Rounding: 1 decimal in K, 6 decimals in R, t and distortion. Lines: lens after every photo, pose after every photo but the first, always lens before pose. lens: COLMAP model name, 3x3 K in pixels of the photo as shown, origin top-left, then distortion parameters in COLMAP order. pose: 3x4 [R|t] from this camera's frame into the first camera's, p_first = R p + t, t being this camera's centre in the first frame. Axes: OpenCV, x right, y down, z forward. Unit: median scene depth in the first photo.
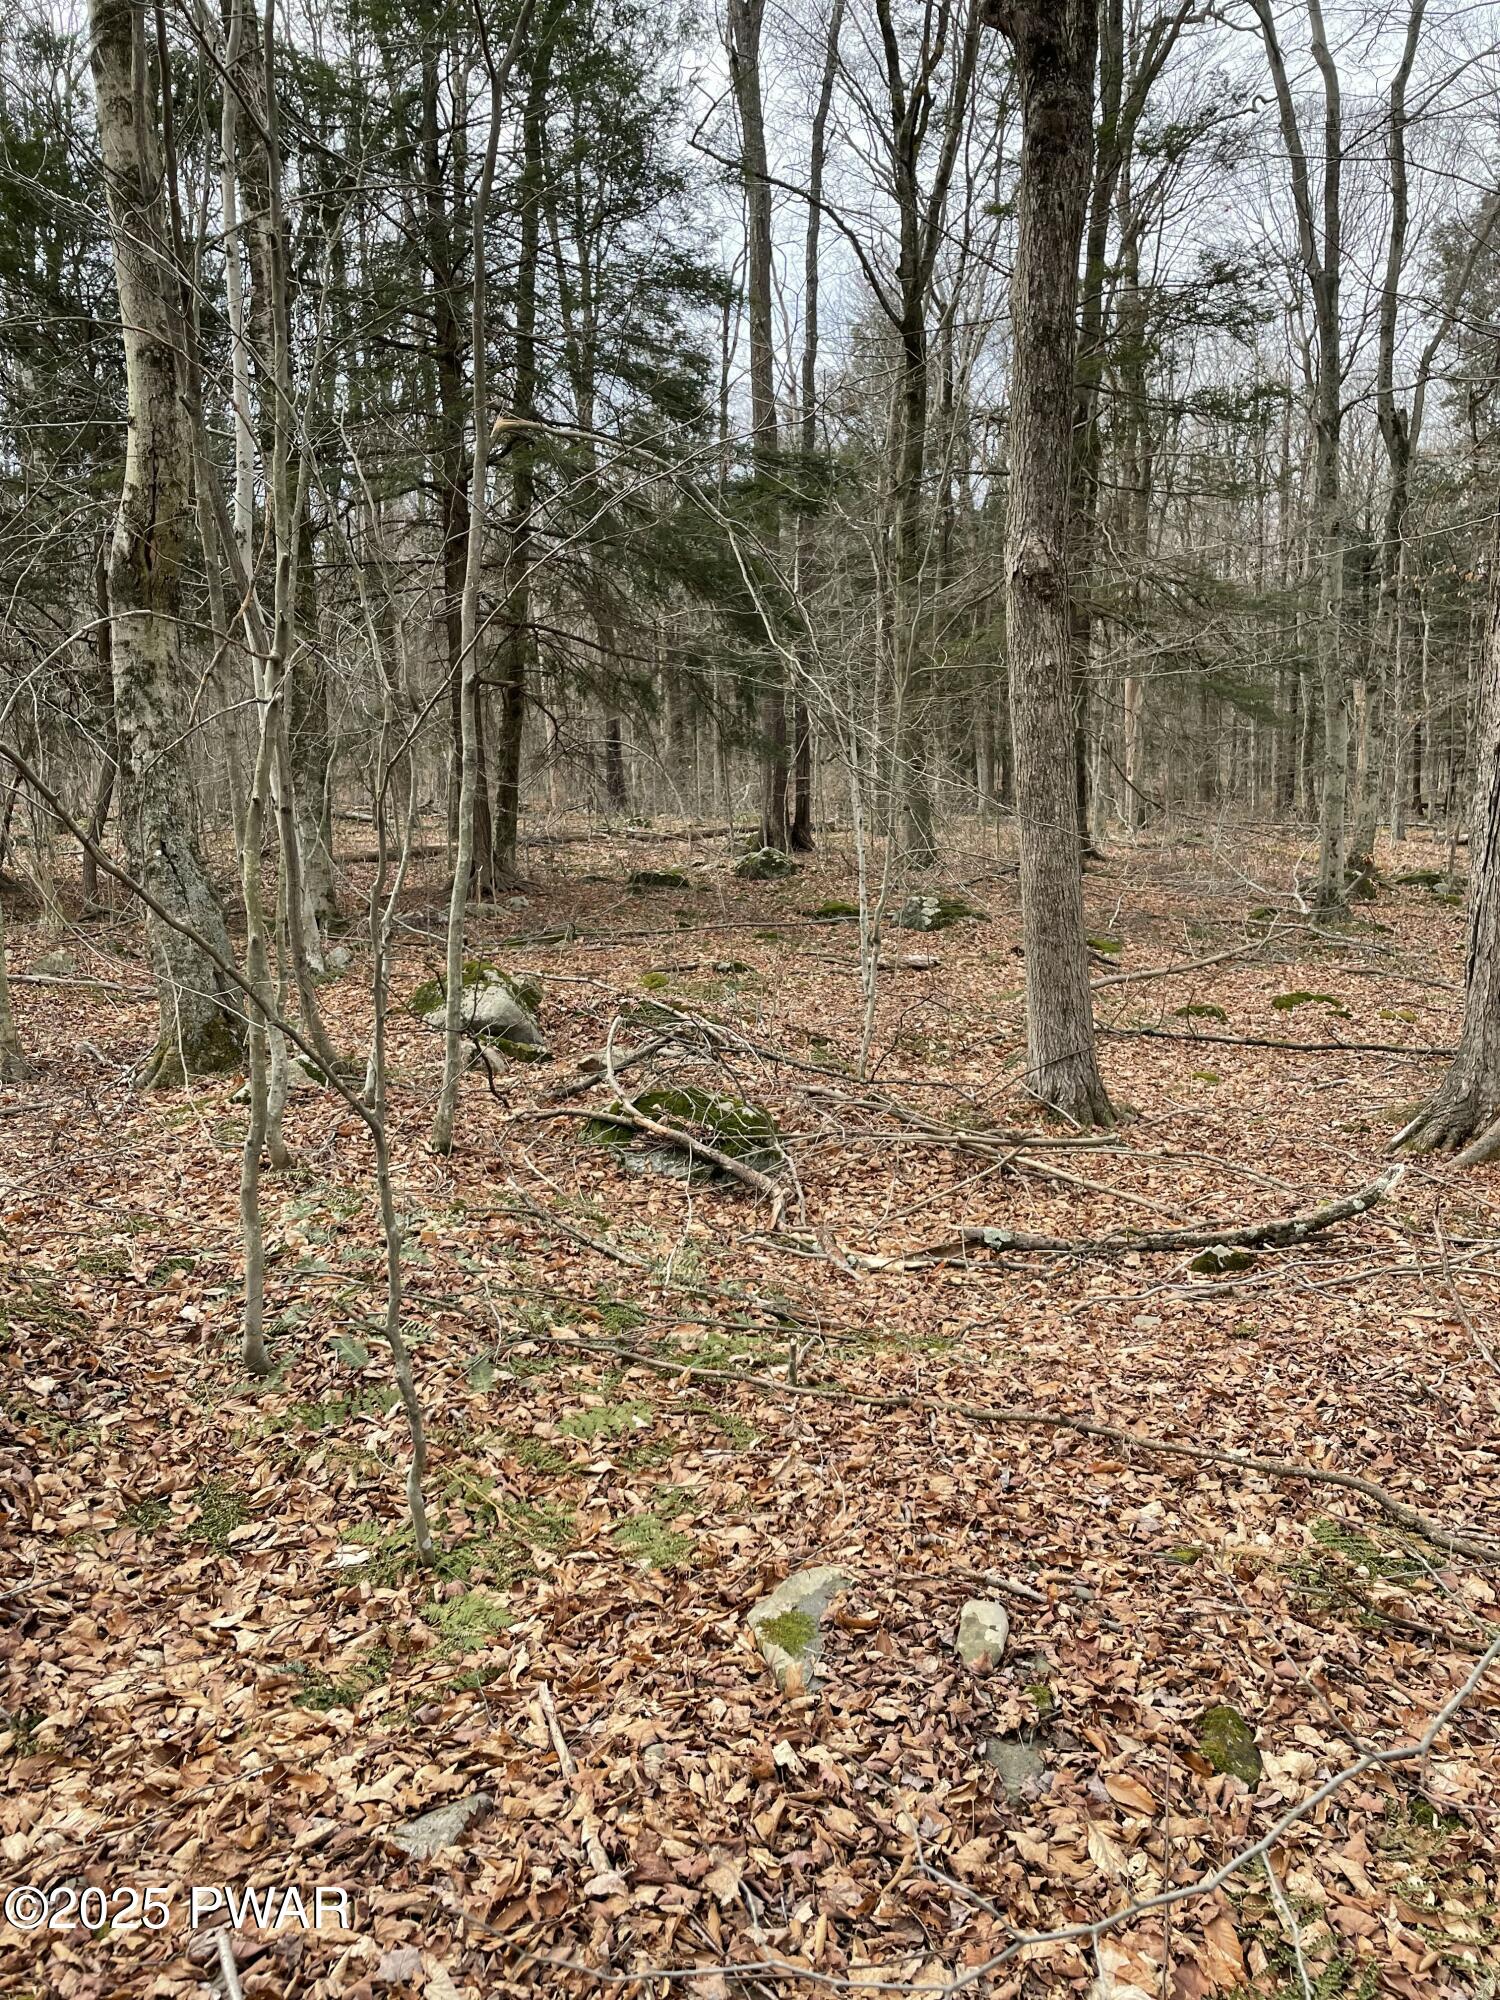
lens RADIAL K [[1487.6, 0, 757.8], [0, 1487.6, 1011.3], [0, 0, 1]] dist [0.040997, -0.005211]
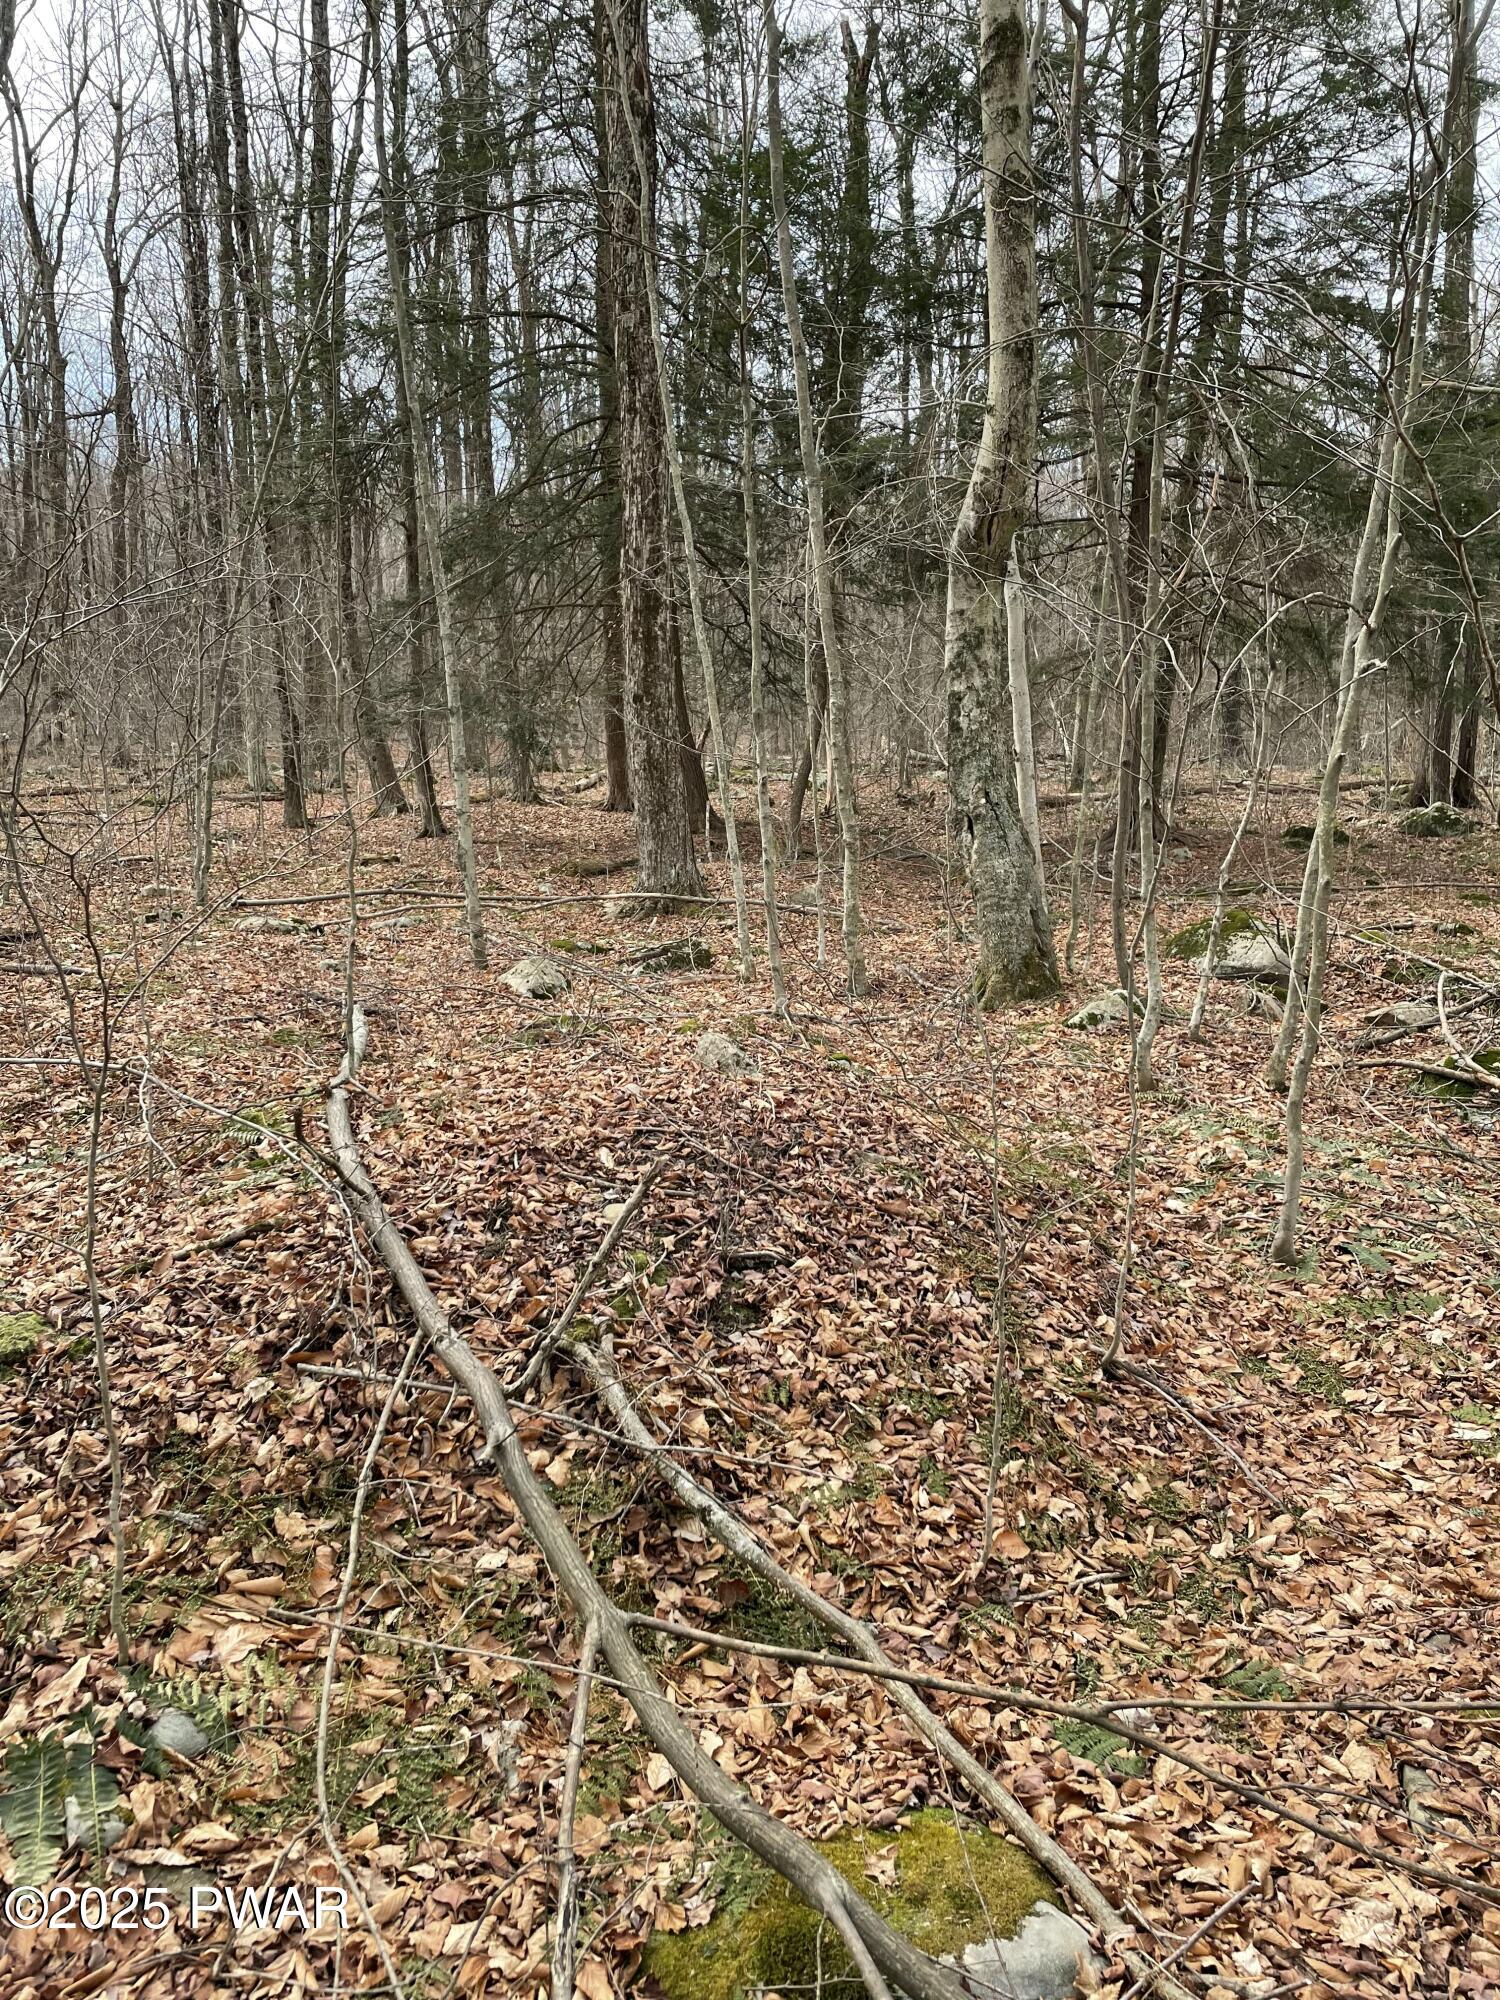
lens RADIAL K [[1487.6, 0, 747.6], [0, 1487.6, 984.3], [0, 0, 1]] dist [0.040997, -0.005211]
pose [[0.931798, 0.064500, -0.357200, -0.163961], [-0.058903, 0.997911, 0.026538, 0.012135], [0.358165, -0.003688, 0.933651, -0.103679]]
